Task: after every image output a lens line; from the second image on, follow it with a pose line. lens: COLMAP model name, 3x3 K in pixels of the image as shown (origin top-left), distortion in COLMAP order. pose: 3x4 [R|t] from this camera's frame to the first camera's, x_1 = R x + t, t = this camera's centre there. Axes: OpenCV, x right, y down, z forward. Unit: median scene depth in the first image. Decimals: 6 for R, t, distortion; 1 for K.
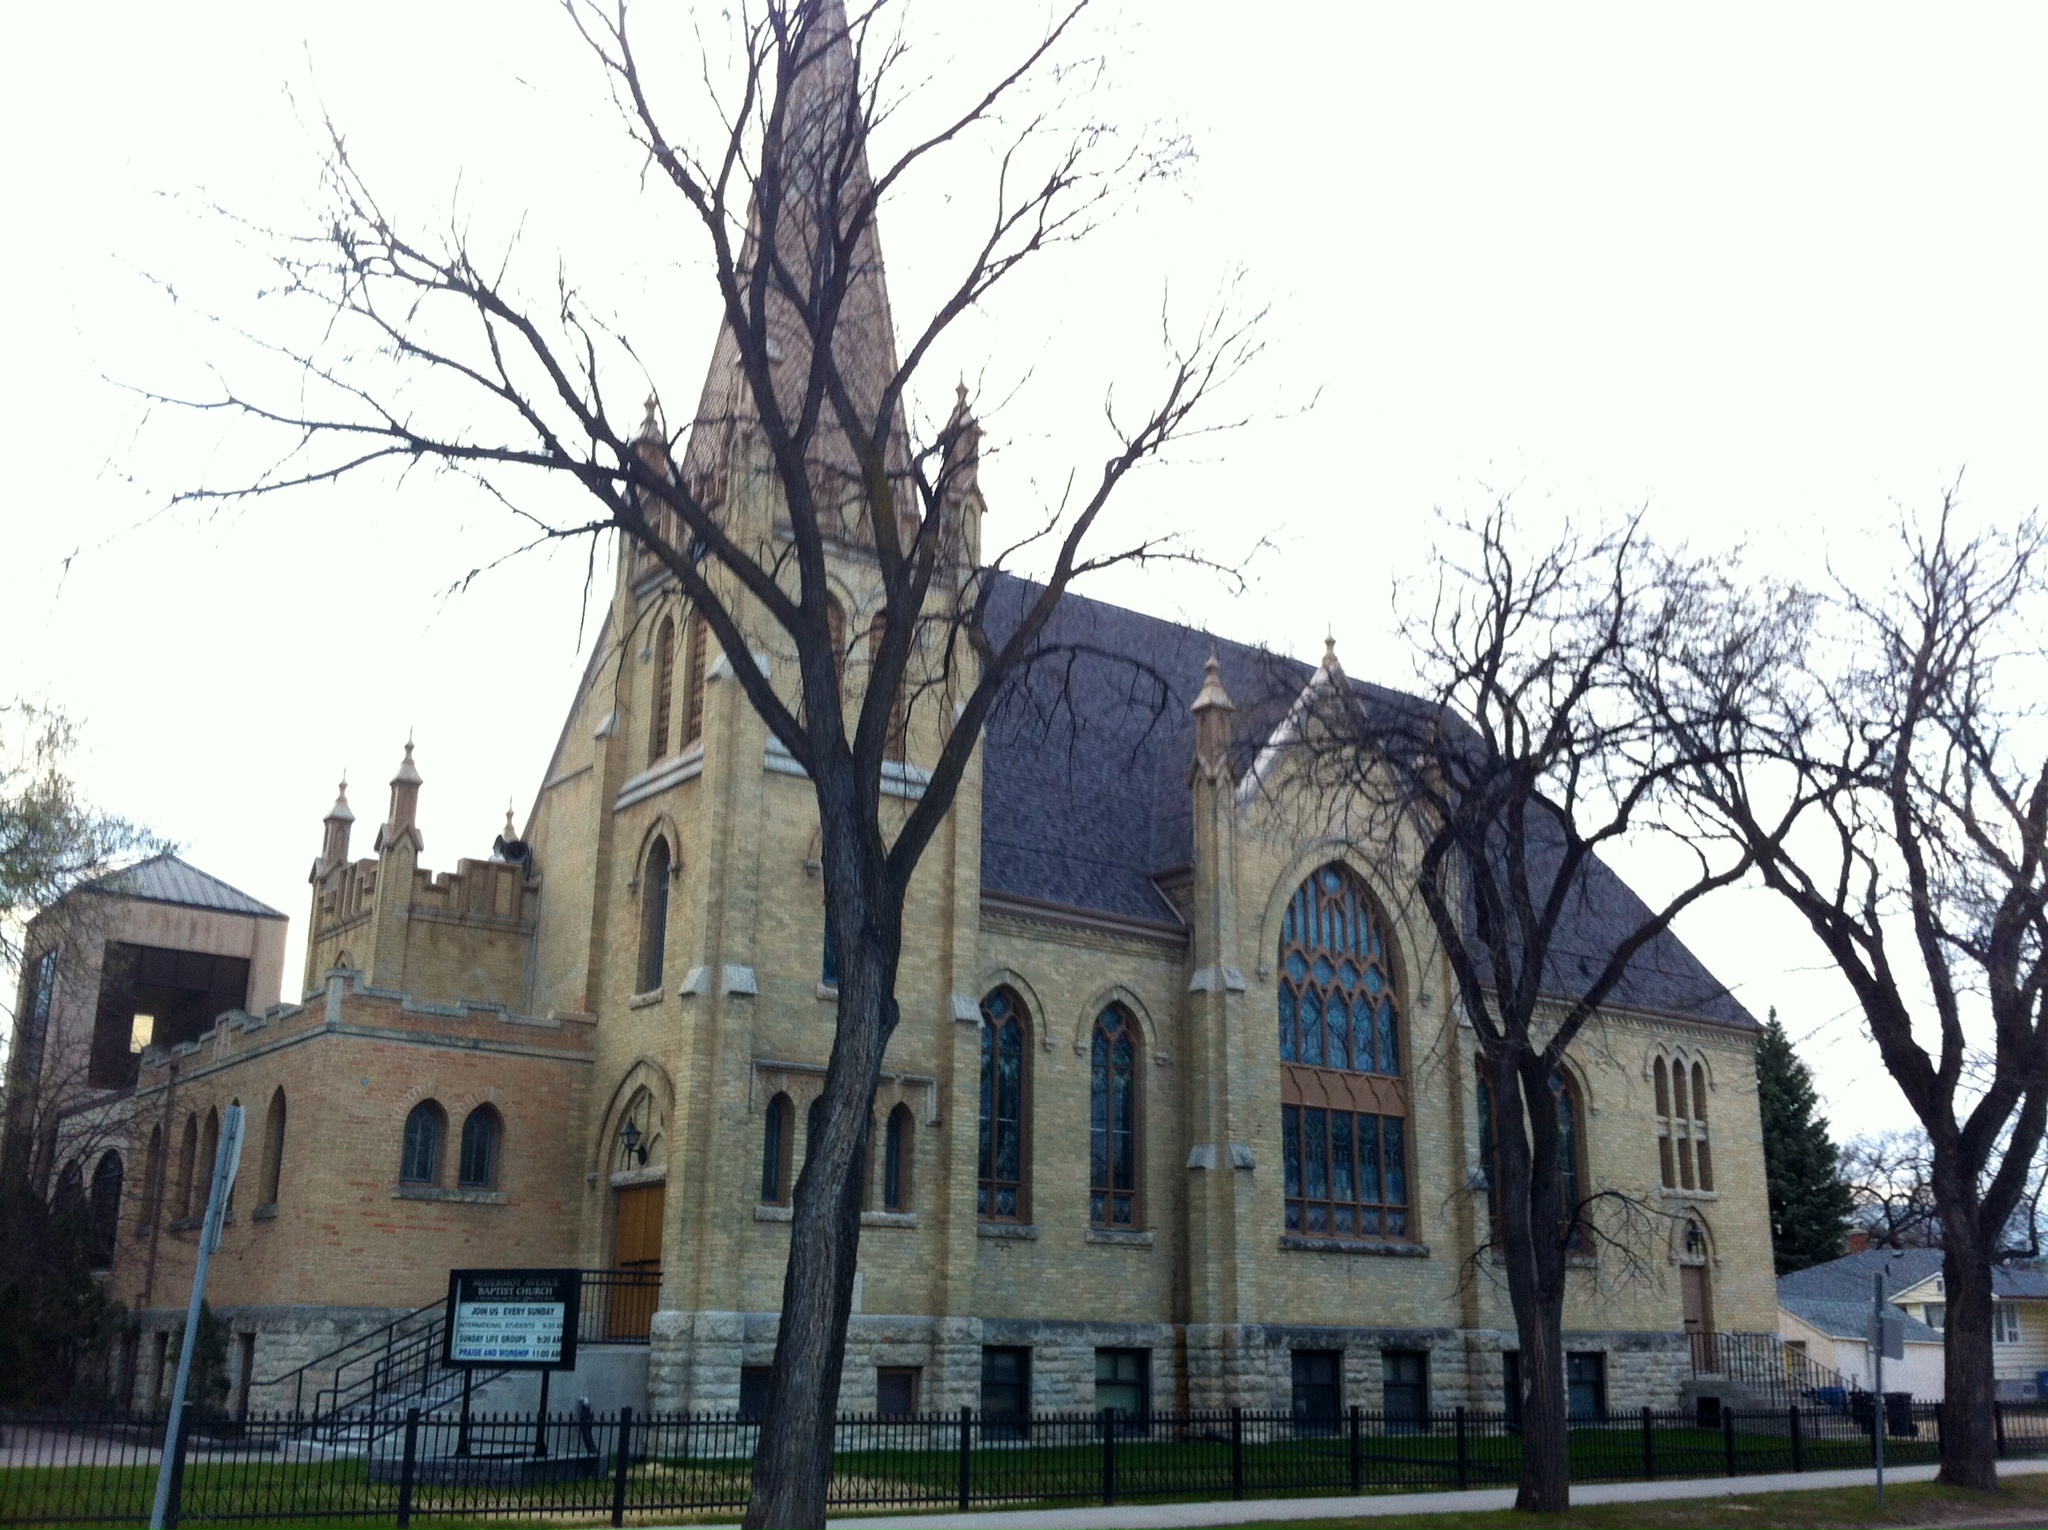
lens RADIAL K [[1986.4, 0, 1020.2], [0, 1986.4, 766.8], [0, 0, 1]] dist [0.008808, 0.000000]
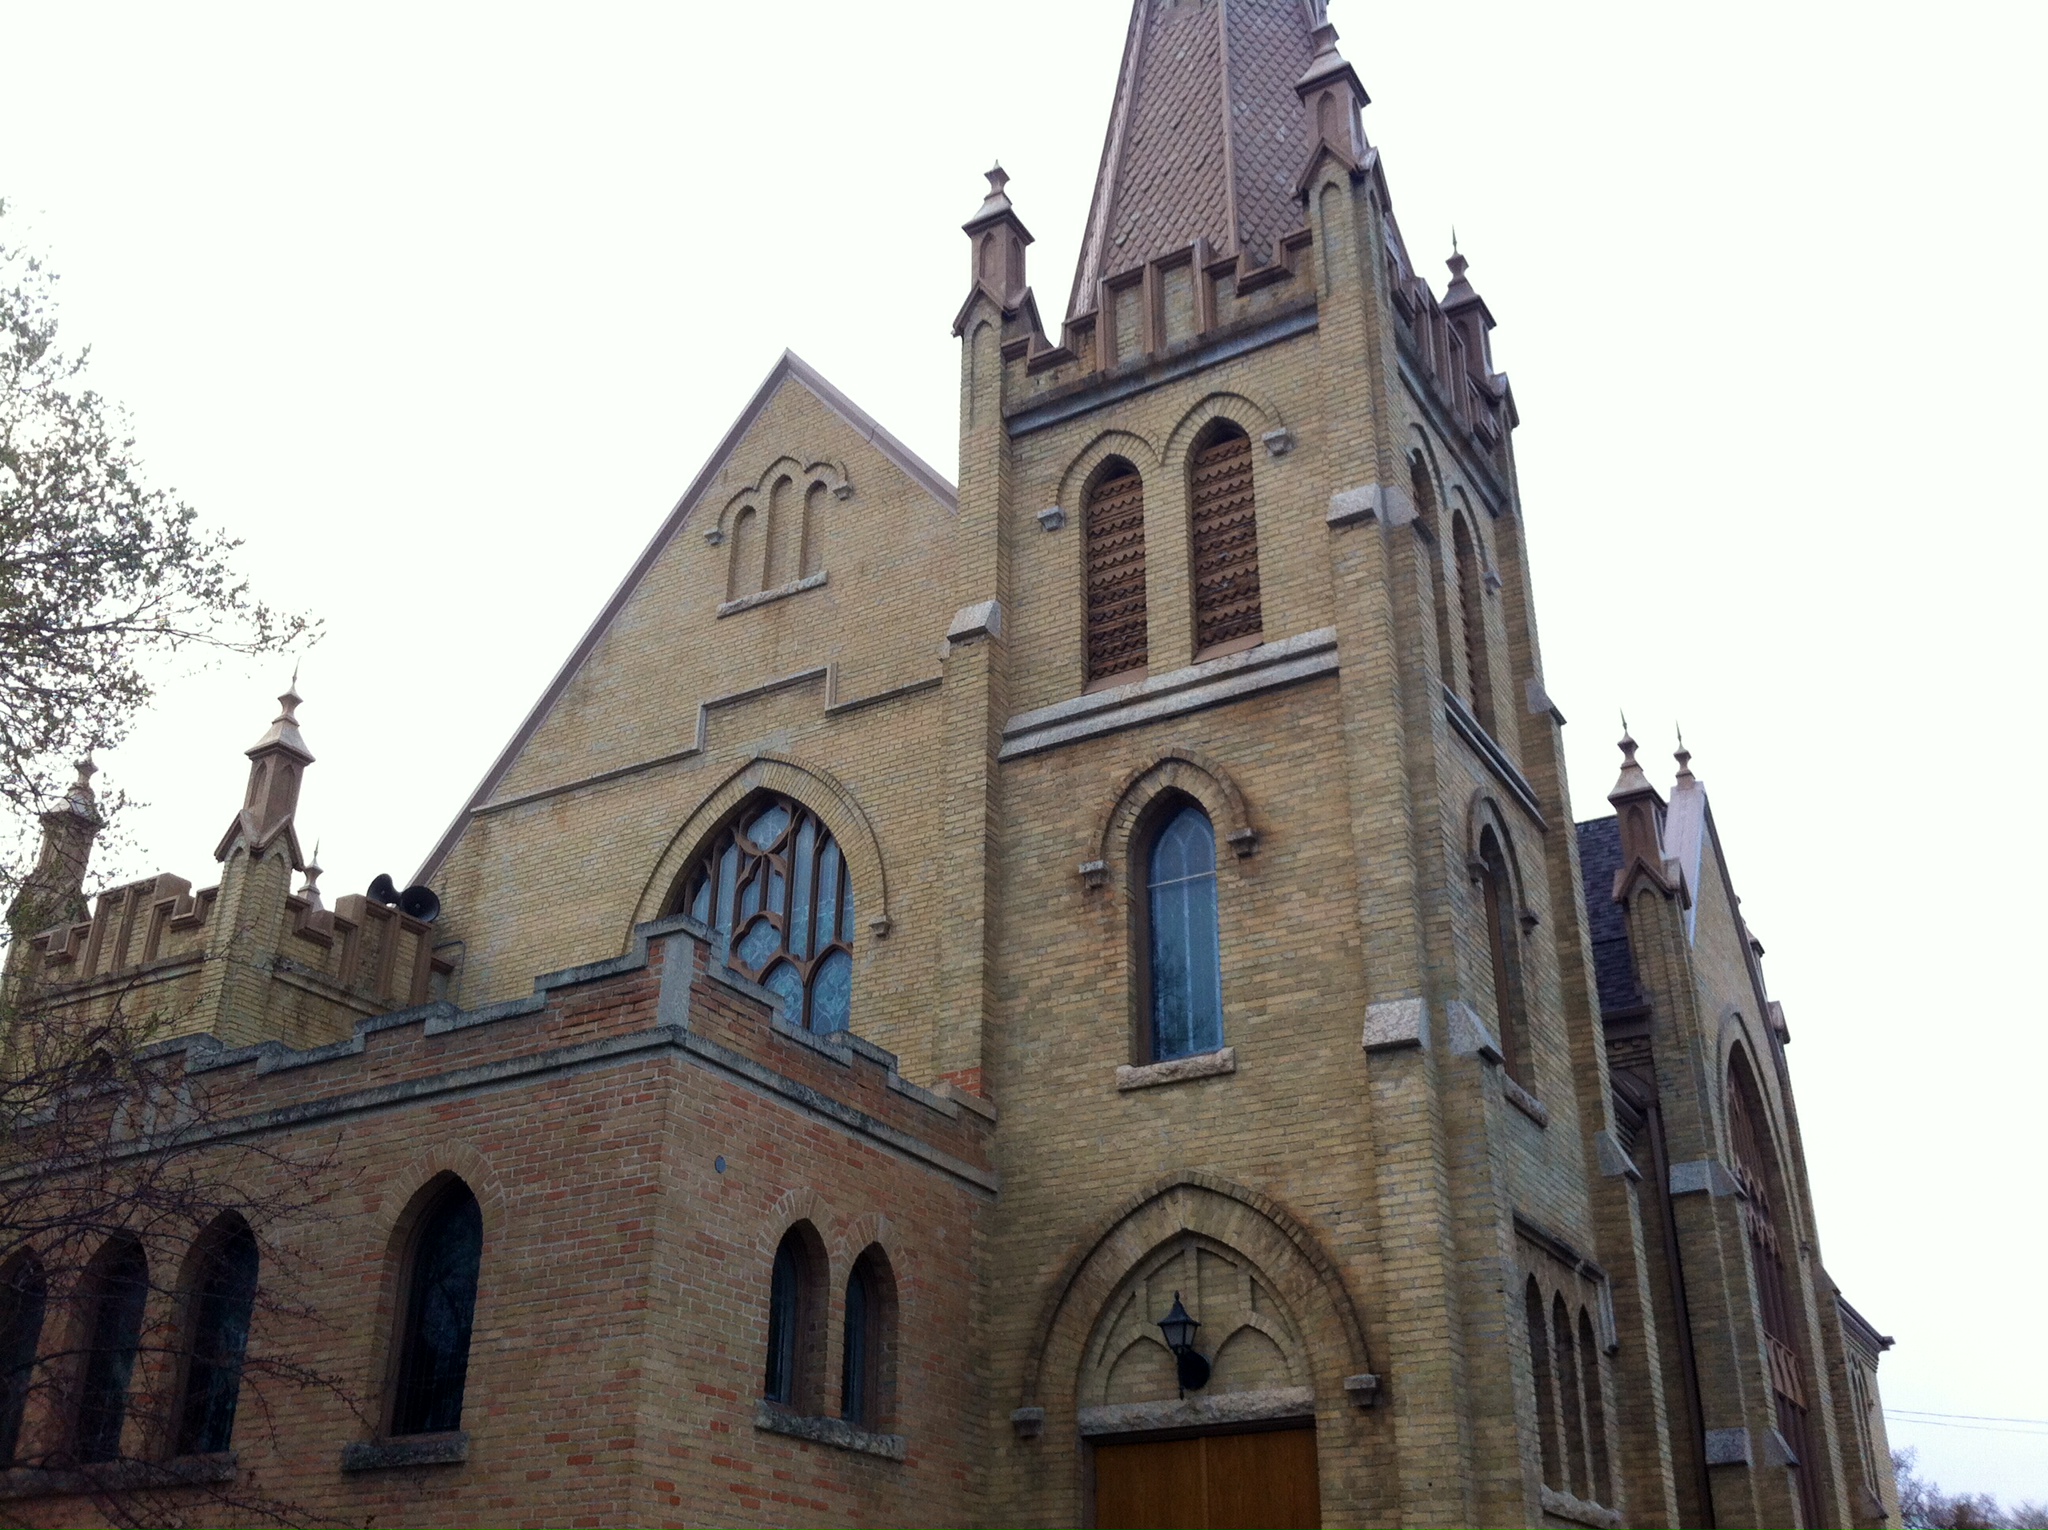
lens RADIAL K [[1986.4, 0, 1025.6], [0, 1986.4, 757.5], [0, 0, 1]] dist [0.008808, 0.000000]
pose [[0.923530, 0.167670, 0.344933, -0.423574], [-0.100754, 0.973852, -0.203622, 0.147354], [-0.370055, 0.153297, 0.916275, 0.513683]]
